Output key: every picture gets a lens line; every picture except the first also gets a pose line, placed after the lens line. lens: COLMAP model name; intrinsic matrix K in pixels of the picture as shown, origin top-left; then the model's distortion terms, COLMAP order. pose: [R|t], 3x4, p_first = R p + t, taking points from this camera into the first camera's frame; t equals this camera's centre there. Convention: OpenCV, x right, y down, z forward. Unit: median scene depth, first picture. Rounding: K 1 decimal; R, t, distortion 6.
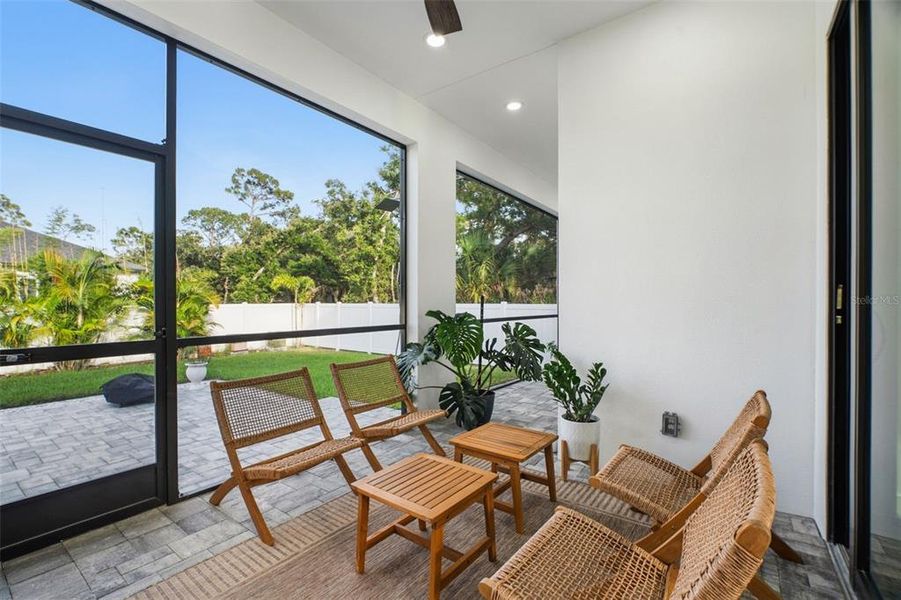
lens RADIAL K [[394.7, 0, 446.3], [0, 394.7, 300.5], [0, 0, 1]] dist [0.001659, -0.000268]
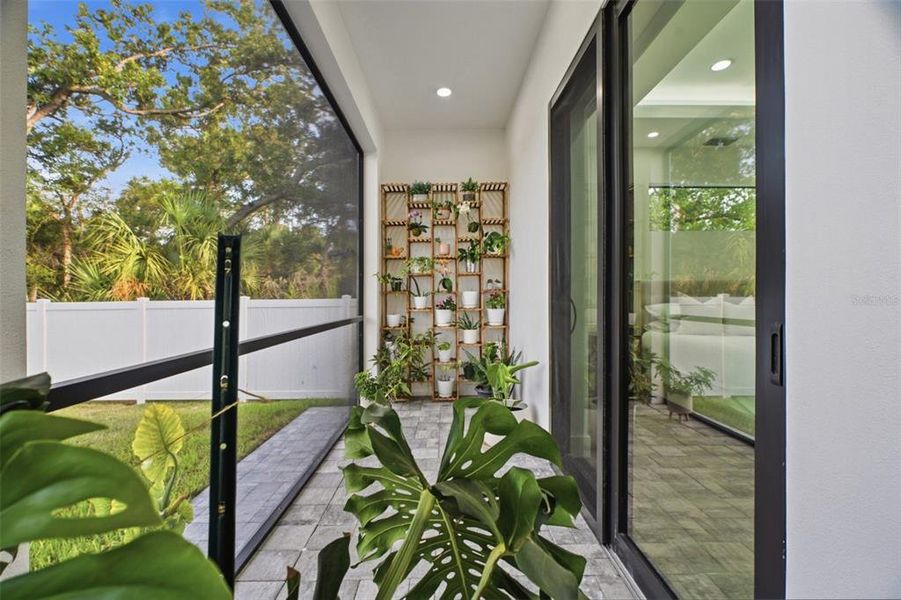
lens RADIAL K [[389.9, 0, 440.7], [0, 389.9, 296.7], [0, 0, 1]] dist [0.003210, -0.002833]
pose [[0.803642, -0.007195, 0.595070, 0.017525], [0.007952, 0.999967, 0.001351, 0.003895], [-0.595061, 0.003647, 0.803673, 0.215482]]
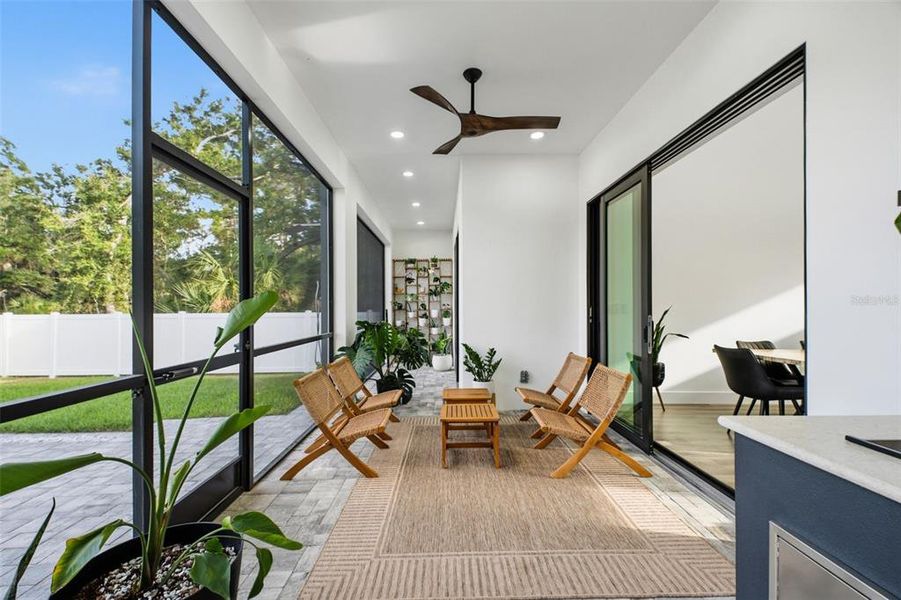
lens RADIAL K [[389.9, 0, 444.1], [0, 389.9, 306.1], [0, 0, 1]] dist [0.003210, -0.002833]
pose [[0.796548, -0.006853, 0.604537, -0.140257], [0.005801, 0.999976, 0.003693, -0.006560], [-0.604548, 0.000565, 0.796569, -0.043737]]
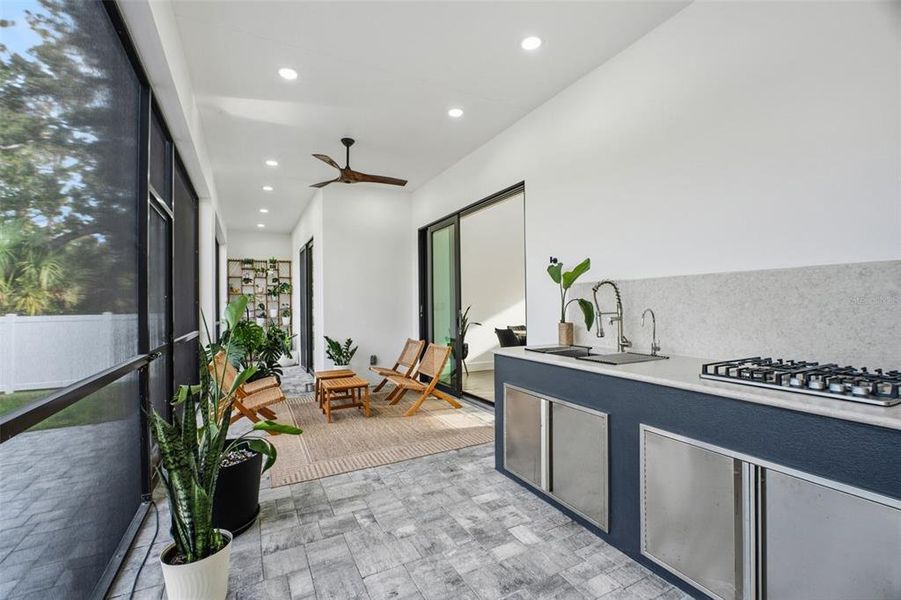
lens RADIAL K [[405.7, 0, 449.8], [0, 405.7, 302.4], [0, 0, 1]] dist [-0.031163, -0.000202]
pose [[0.436518, -0.005493, 0.899679, -0.237385], [0.011813, 0.999930, 0.000373, -0.006988], [-0.899618, 0.010465, 0.436552, -0.085533]]
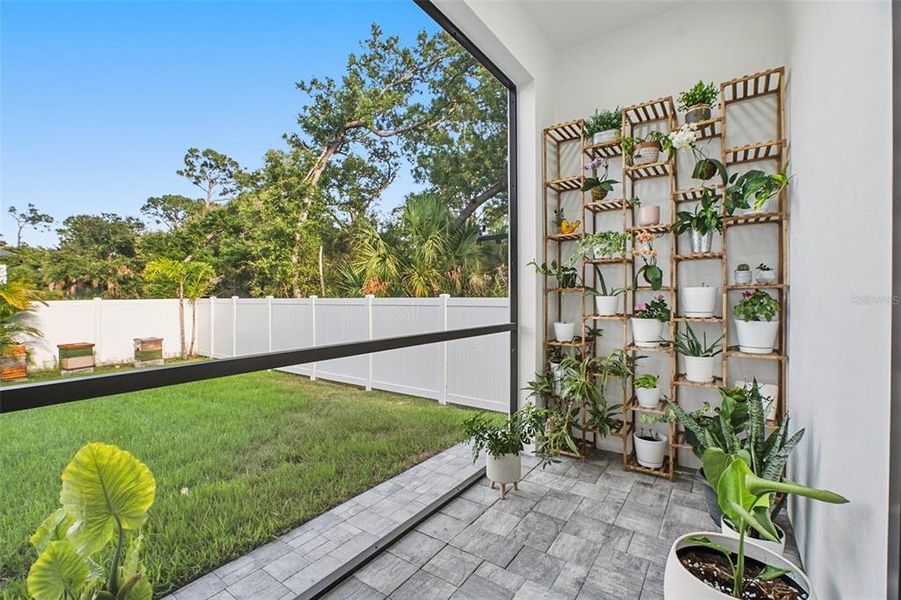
lens RADIAL K [[394.7, 0, 454.5], [0, 394.7, 295.8], [0, 0, 1]] dist [0.001659, -0.000268]
pose [[0.998944, -0.005684, 0.045595, 0.094122], [0.005560, 0.999981, 0.002833, 0.003212], [-0.045610, -0.002577, 0.998956, 0.273739]]
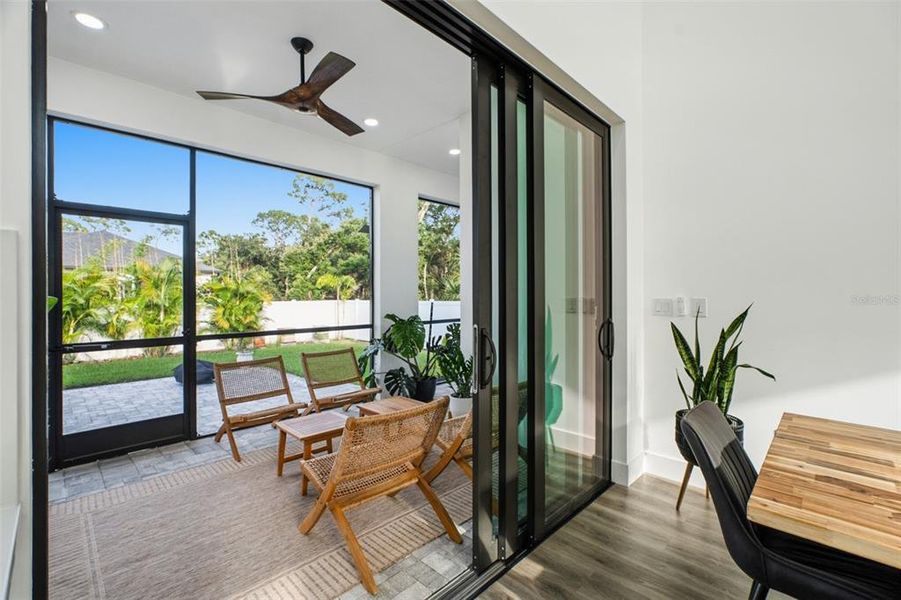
lens RADIAL K [[394.7, 0, 446.0], [0, 394.7, 292.2], [0, 0, 1]] dist [0.001659, -0.000268]
pose [[0.990500, -0.006981, -0.137334, 0.077756], [0.006504, 0.999971, -0.003918, -0.009680], [0.137358, 0.002987, 0.990517, -0.062836]]
